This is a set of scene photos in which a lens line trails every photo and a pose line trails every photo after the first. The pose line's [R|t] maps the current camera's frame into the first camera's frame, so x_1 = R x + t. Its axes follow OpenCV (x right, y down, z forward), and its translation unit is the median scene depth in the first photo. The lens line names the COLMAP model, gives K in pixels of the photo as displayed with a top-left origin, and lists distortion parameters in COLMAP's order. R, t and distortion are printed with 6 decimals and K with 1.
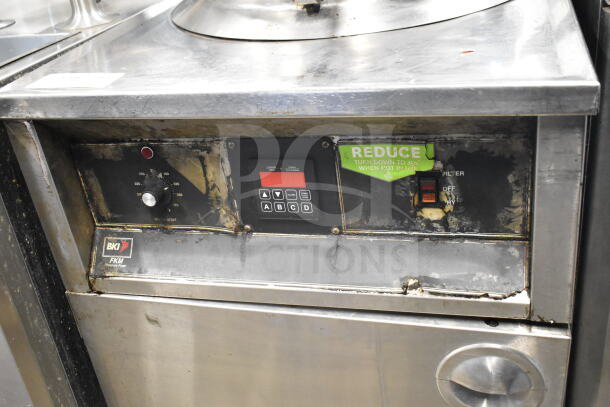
lens RADIAL K [[653.6, 0, 304.5], [0, 653.6, 200.8], [0, 0, 1]] dist [-0.019344, 0.000000]
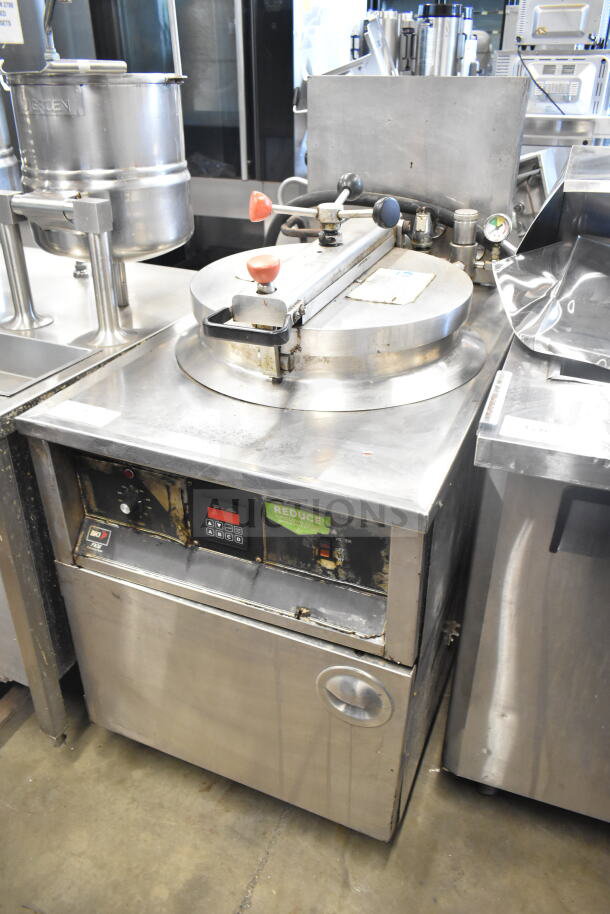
lens RADIAL K [[698.2, 0, 302.8], [0, 698.2, 455.6], [0, 0, 1]] dist [-0.014435, 0.000856]
pose [[0.983140, 0.173353, -0.058177, 0.172442], [-0.171262, 0.984444, 0.039232, -0.219588], [0.064073, -0.028607, 0.997535, -0.363251]]
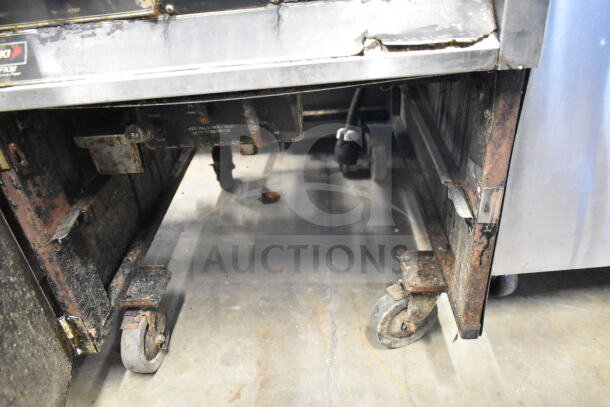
lens RADIAL K [[466.0, 0, 304.6], [0, 466.0, 202.3], [0, 0, 1]] dist [-0.014435, 0.000856]
pose [[0.971251, -0.095145, 0.218219, -0.071970], [0.086219, 0.995016, 0.050089, 0.276464], [-0.221897, -0.029834, 0.974614, 0.364183]]
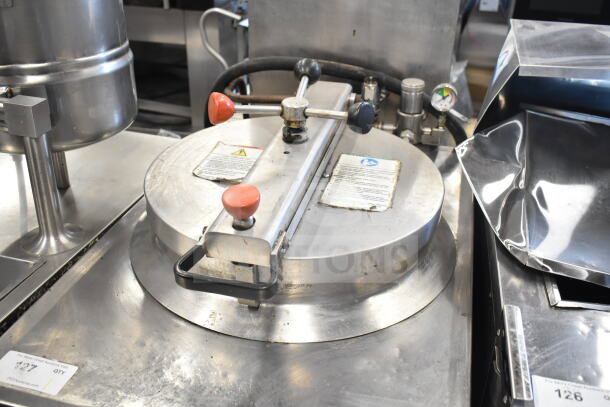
lens RADIAL K [[593.8, 0, 305.1], [0, 593.8, 205.0], [0, 0, 1]] dist [-0.029334, 0.000000]
pose [[0.988697, 0.117778, 0.092776, -0.016642], [-0.119288, 0.992800, 0.010877, -0.510947], [-0.090827, -0.021821, 0.995628, -0.043045]]
